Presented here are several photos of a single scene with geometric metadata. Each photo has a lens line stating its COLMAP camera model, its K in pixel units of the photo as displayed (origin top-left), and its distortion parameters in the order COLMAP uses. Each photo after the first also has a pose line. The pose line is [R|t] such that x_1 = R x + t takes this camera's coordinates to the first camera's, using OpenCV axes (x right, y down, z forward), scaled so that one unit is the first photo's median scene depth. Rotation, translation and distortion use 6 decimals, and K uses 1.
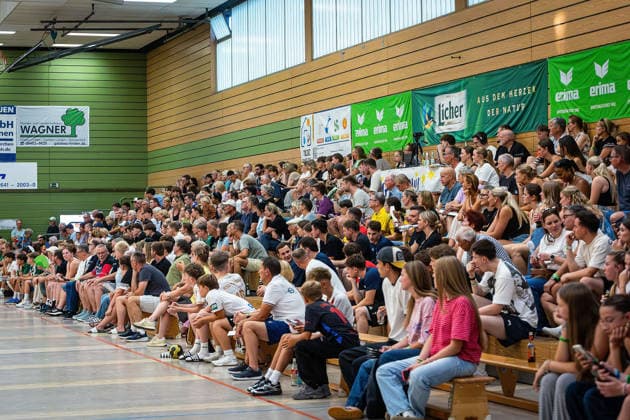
lens RADIAL K [[1433.5, 0, 315.9], [0, 1433.5, 206.2], [0, 0, 1]] dist [-0.098520, 0.000000]
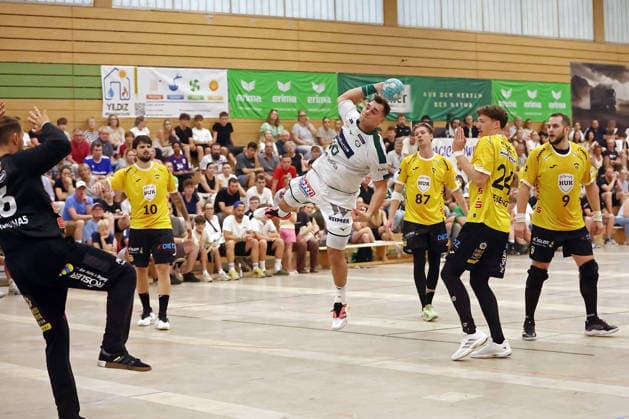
lens RADIAL K [[1431.2, 0, 321.0], [0, 1431.2, 210.2], [0, 0, 1]] dist [-0.098520, 0.000000]
pose [[-0.347785, -0.004986, 0.937561, -0.929686], [0.012036, 0.999880, 0.009782, 0.021752], [-0.937497, 0.014686, -0.347684, 1.229501]]
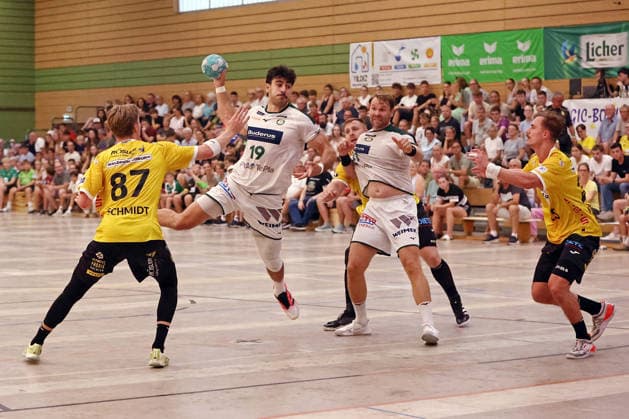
lens RADIAL K [[1618.6, 0, 301.0], [0, 1618.6, 171.3], [0, 0, 1]] dist [-0.211478, 0.000000]
pose [[0.952633, 0.012087, 0.303883, -0.416351], [-0.019211, 0.999606, 0.020464, 0.007096], [-0.303516, -0.025332, 0.952489, -0.113743]]
